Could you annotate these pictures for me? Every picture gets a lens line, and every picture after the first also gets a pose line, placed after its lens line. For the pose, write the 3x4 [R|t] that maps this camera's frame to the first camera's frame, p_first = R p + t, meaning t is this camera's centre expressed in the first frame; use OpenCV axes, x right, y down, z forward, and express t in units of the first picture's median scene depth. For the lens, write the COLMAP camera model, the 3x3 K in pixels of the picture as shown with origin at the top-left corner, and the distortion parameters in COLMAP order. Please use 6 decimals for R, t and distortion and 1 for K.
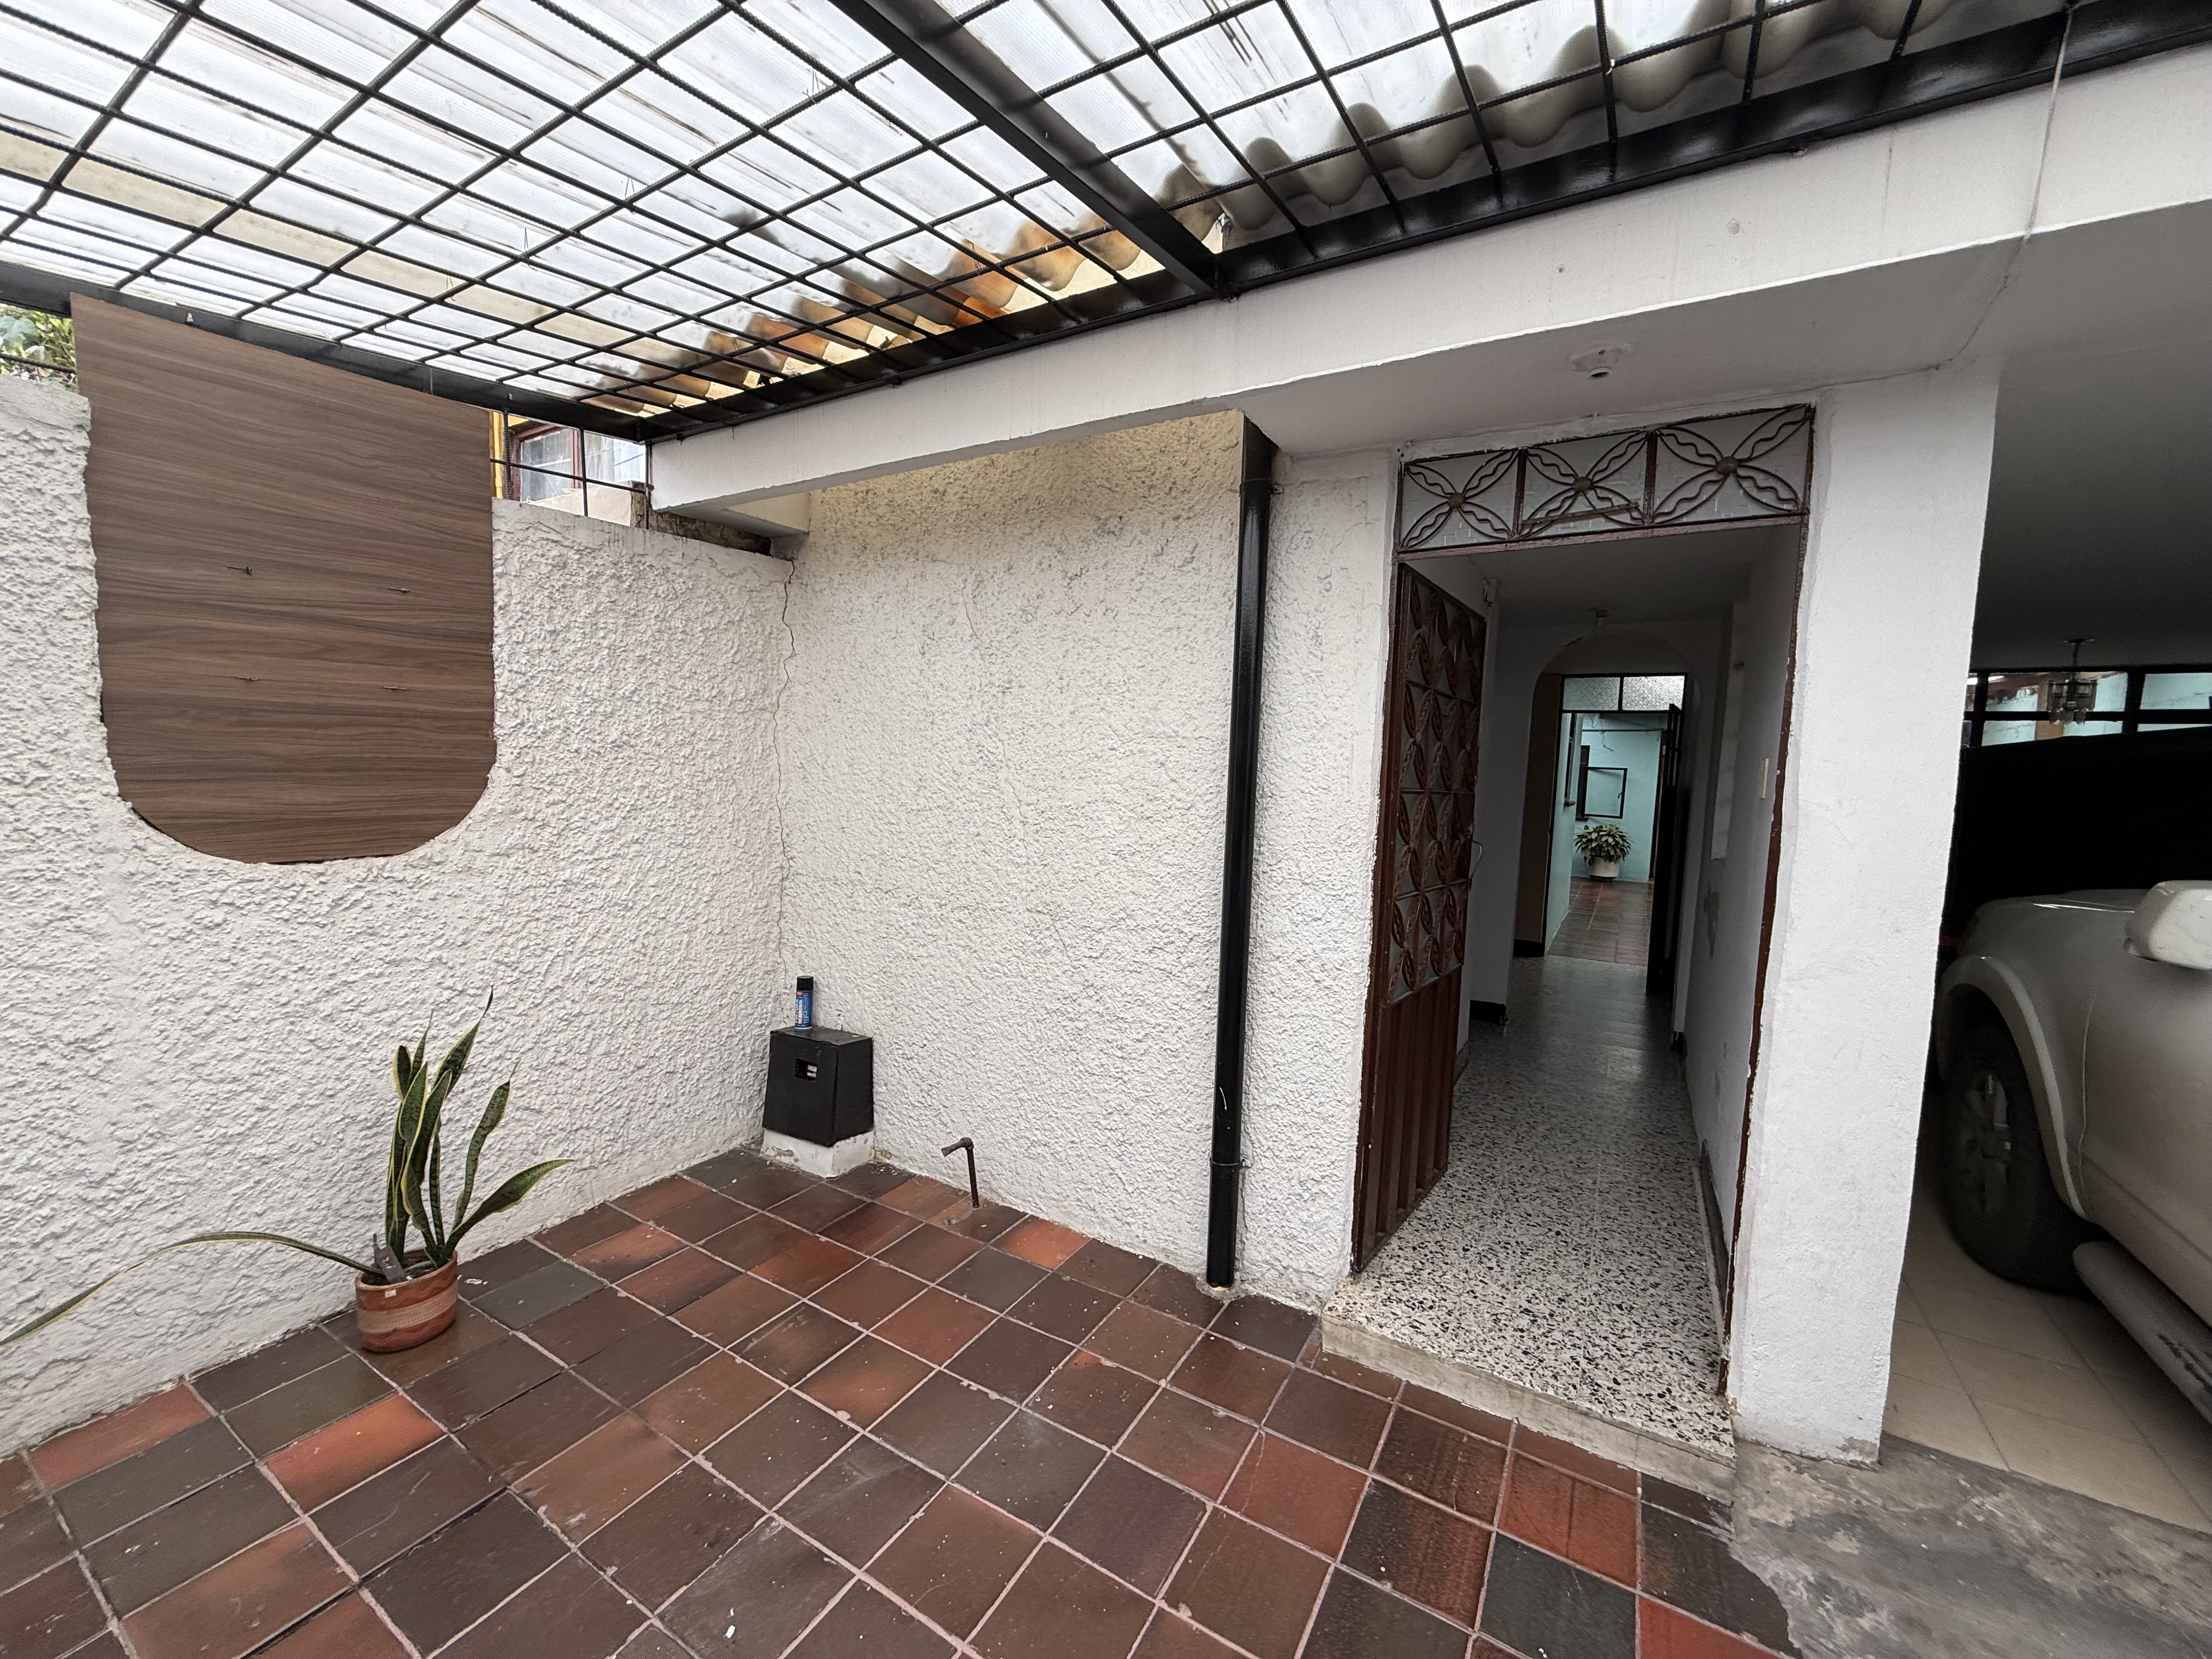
lens RADIAL K [[878.9, 0, 1102.8], [0, 878.9, 831.4], [0, 0, 1]] dist [-0.001420, 0.000053]
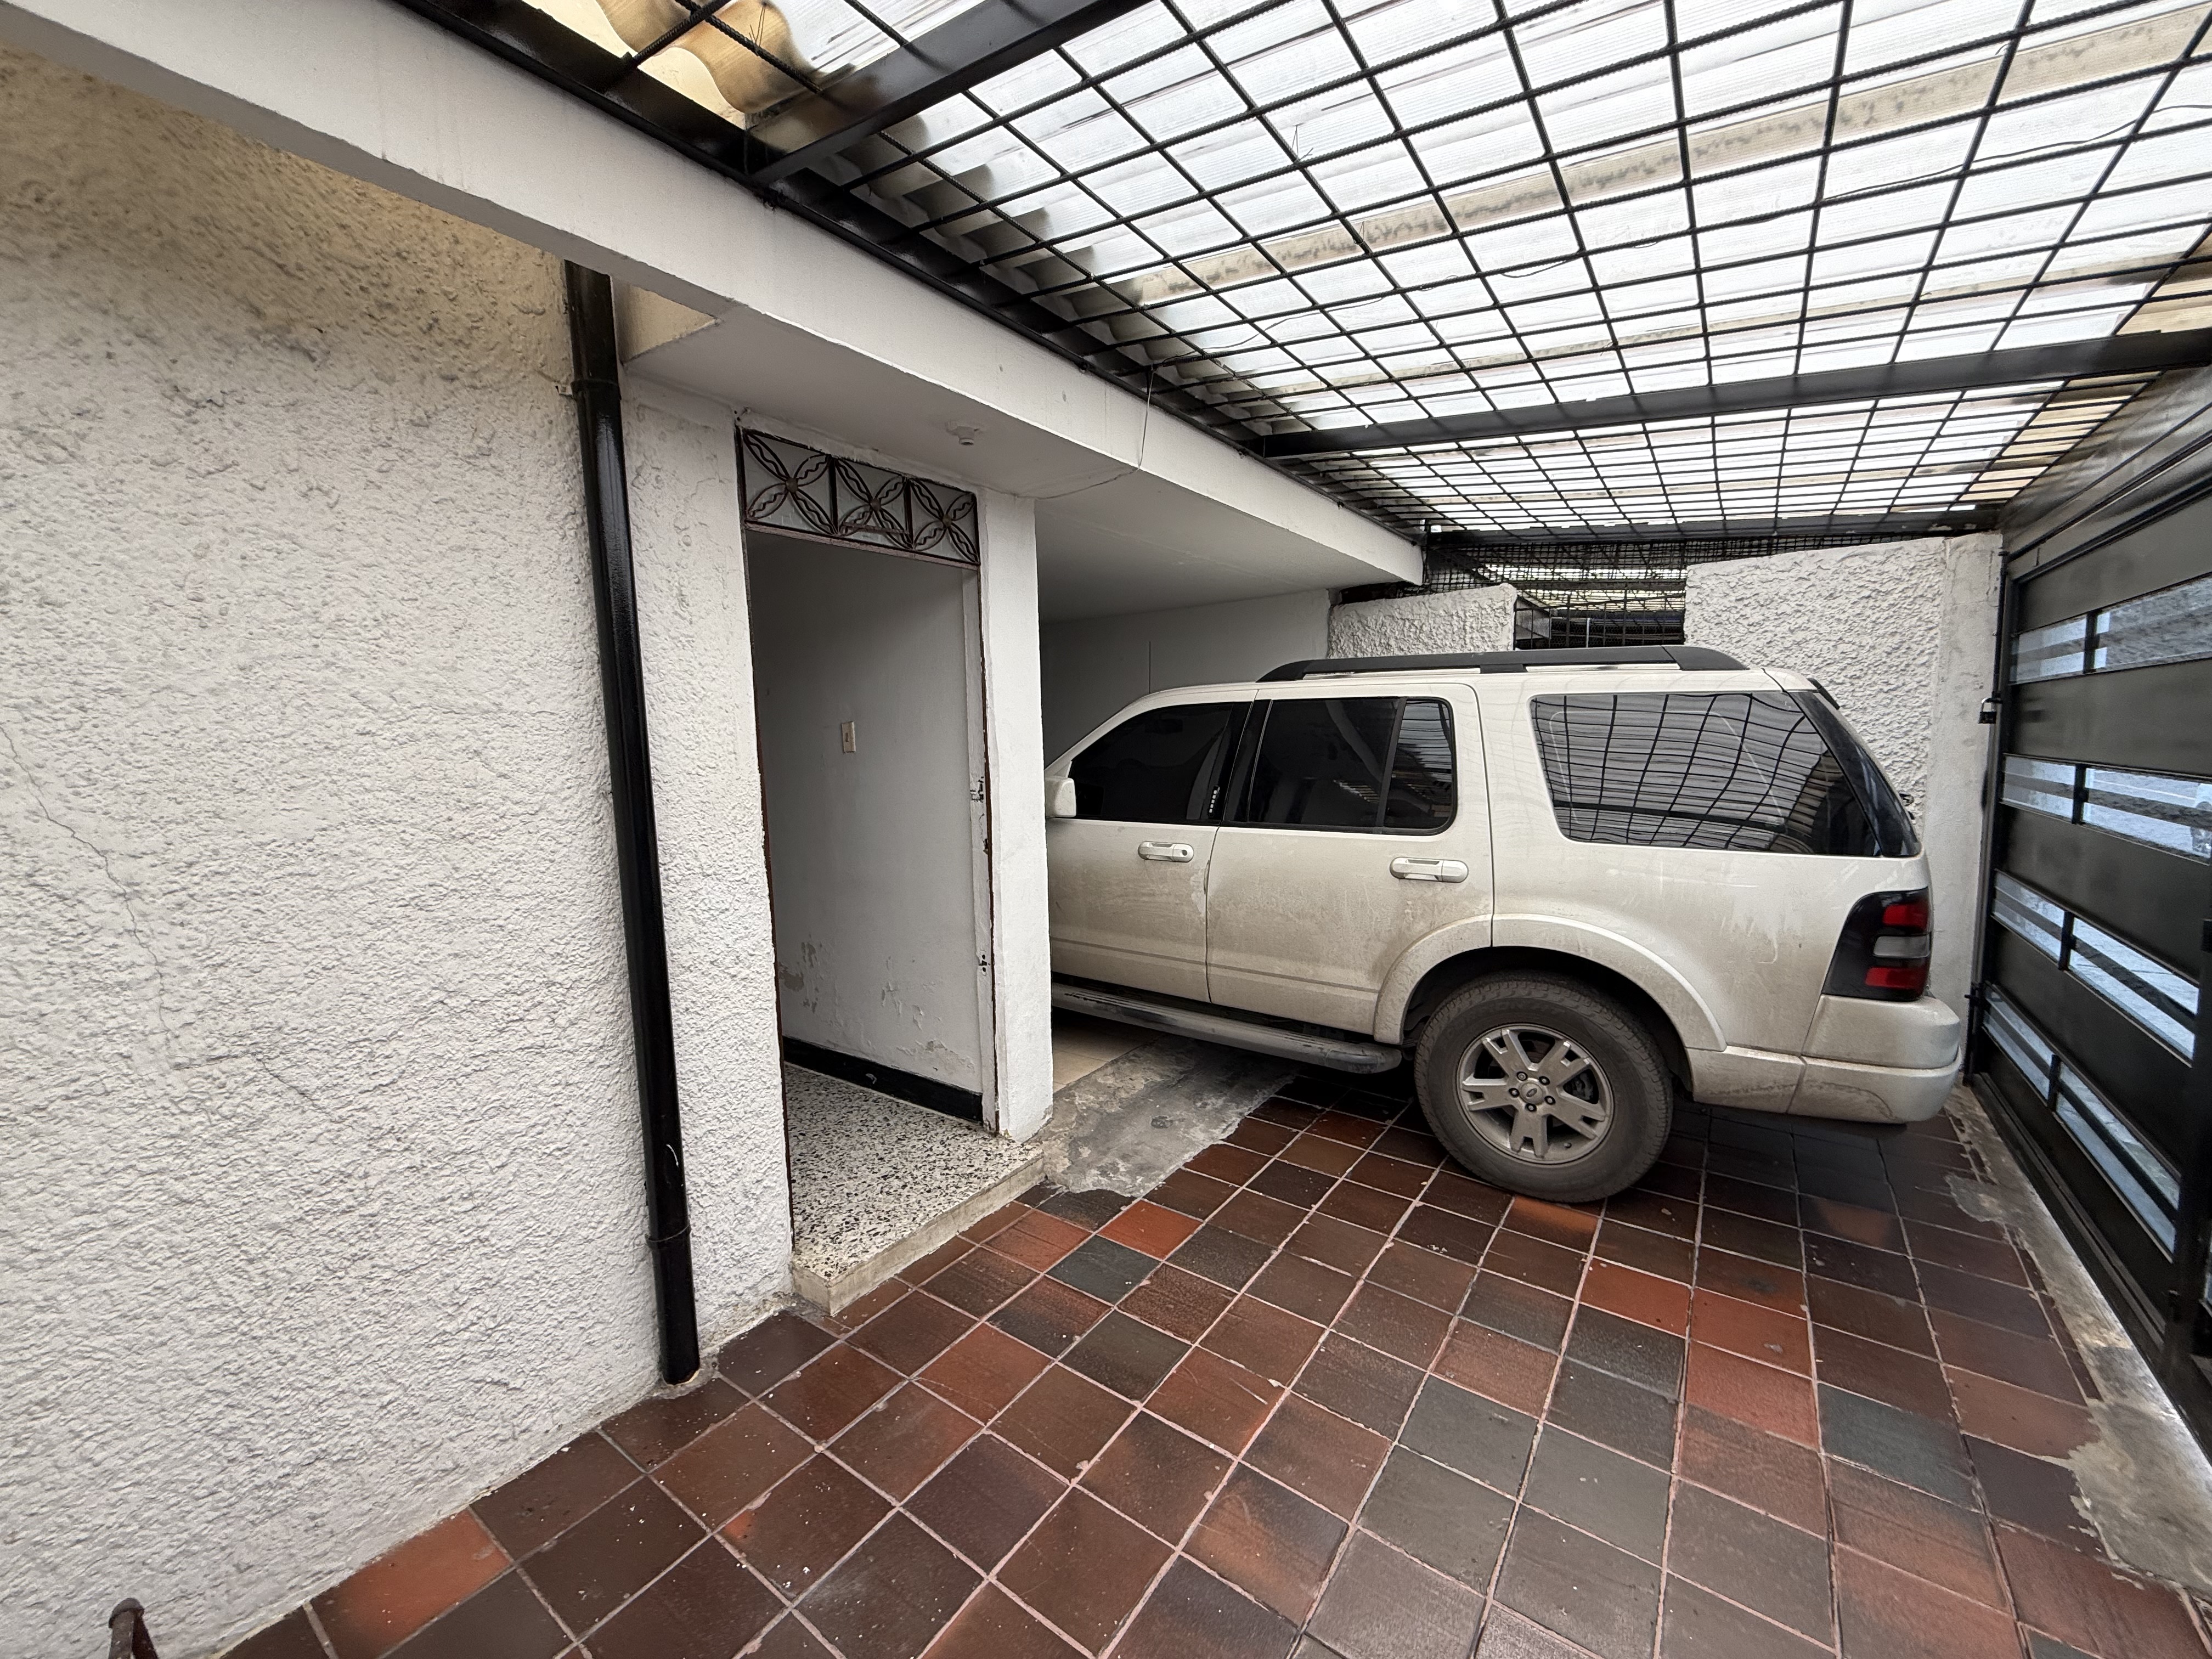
lens RADIAL K [[878.9, 0, 1106.5], [0, 878.9, 829.6], [0, 0, 1]] dist [-0.001420, 0.000053]
pose [[0.084091, -0.144647, 0.985904, -0.586637], [0.101182, 0.985534, 0.135962, -0.064588], [-0.991308, 0.088322, 0.097510, 0.489161]]
